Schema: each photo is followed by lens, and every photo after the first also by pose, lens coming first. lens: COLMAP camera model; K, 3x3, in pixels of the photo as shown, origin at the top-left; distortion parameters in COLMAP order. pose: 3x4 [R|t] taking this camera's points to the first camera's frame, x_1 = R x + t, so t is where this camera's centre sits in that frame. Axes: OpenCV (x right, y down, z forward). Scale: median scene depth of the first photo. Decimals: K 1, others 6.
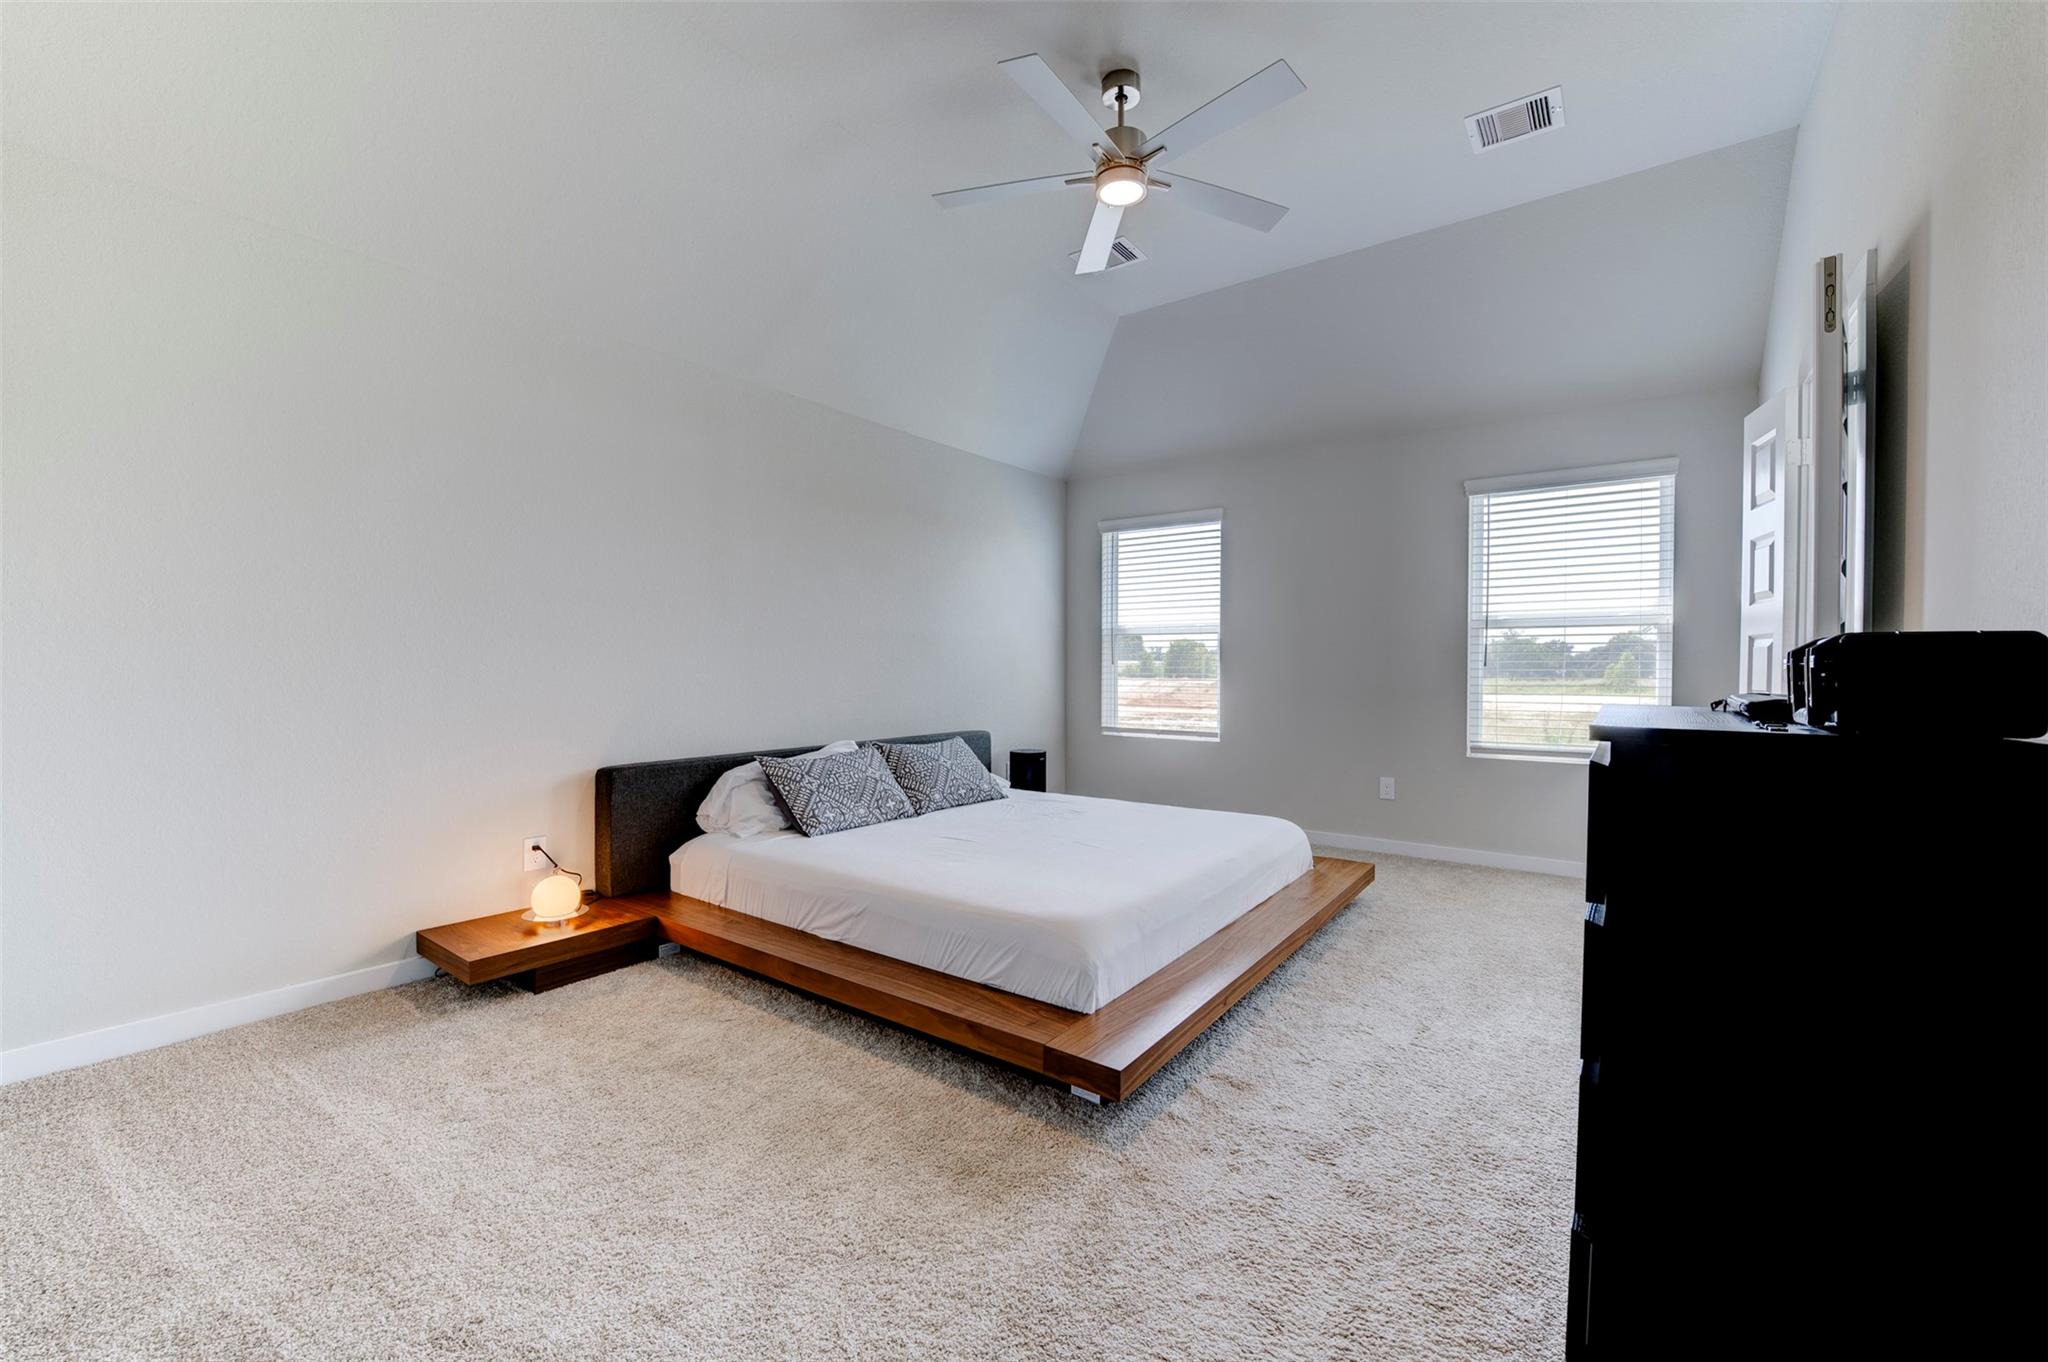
lens RADIAL K [[840.0, 0, 1025.5], [0, 840.0, 666.5], [0, 0, 1]] dist [-0.015934, -0.000005]
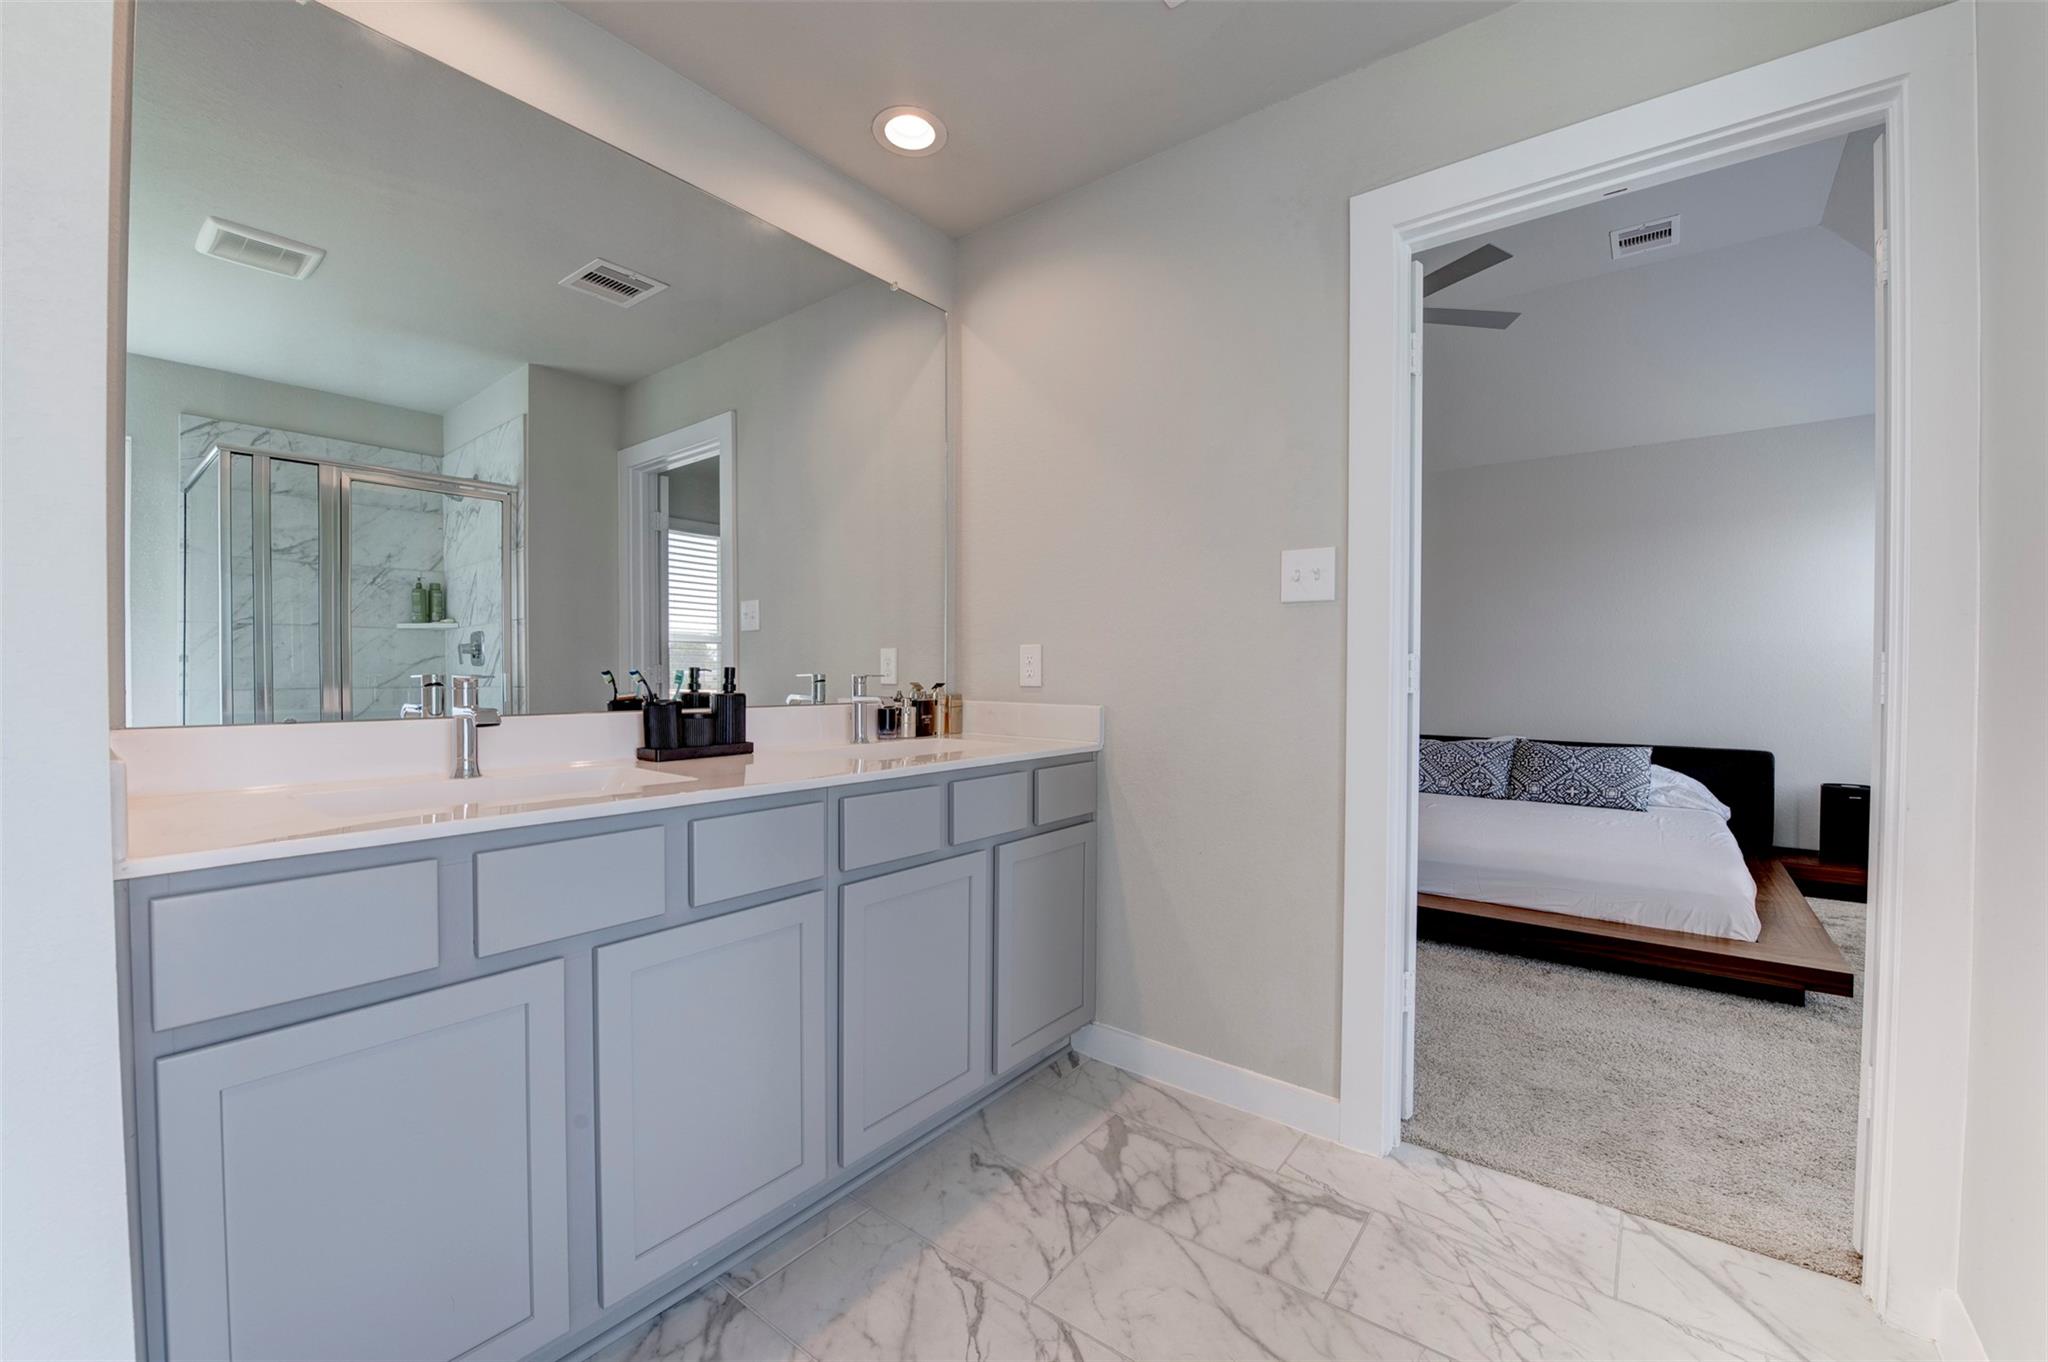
lens RADIAL K [[817.1, 0, 1029.7], [0, 817.1, 676.5], [0, 0, 1]] dist [-0.009166, 0.000140]
pose [[-0.029985, 0.006345, -0.999530, 2.038155], [-0.008813, 0.999939, 0.006612, 0.002875], [0.999512, 0.009007, -0.029927, 0.703008]]
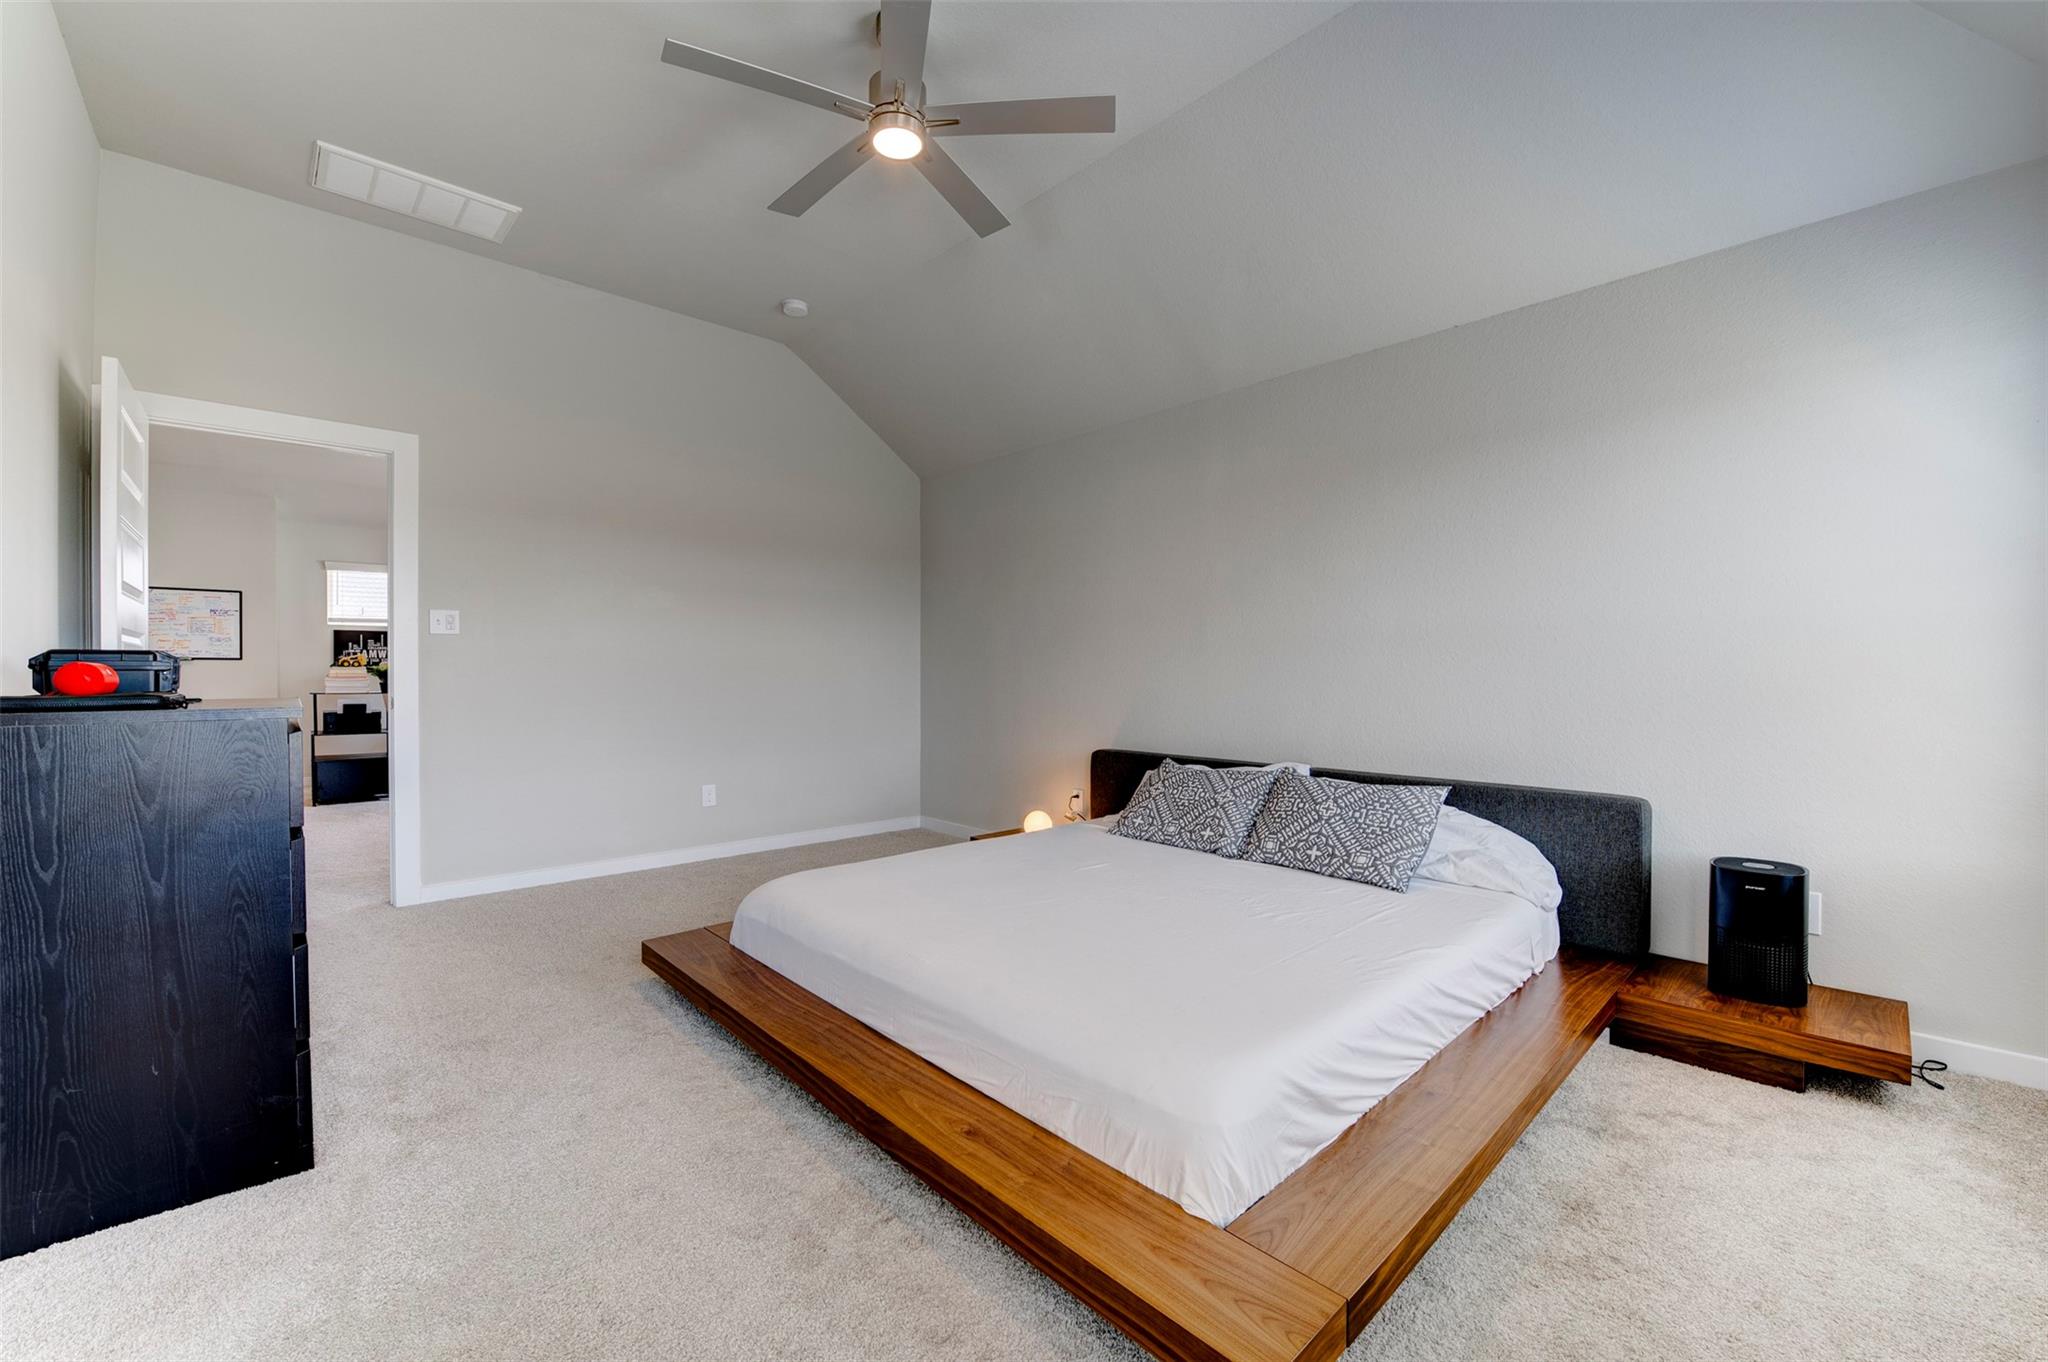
lens RADIAL K [[817.1, 0, 1029.7], [0, 817.1, 676.5], [0, 0, 1]] dist [-0.009166, 0.000140]
pose [[-0.184813, 0.000720, -0.982773, 1.308281], [-0.009441, 0.999952, 0.002508, 0.007789], [0.982728, 0.009742, -0.184798, 1.854513]]
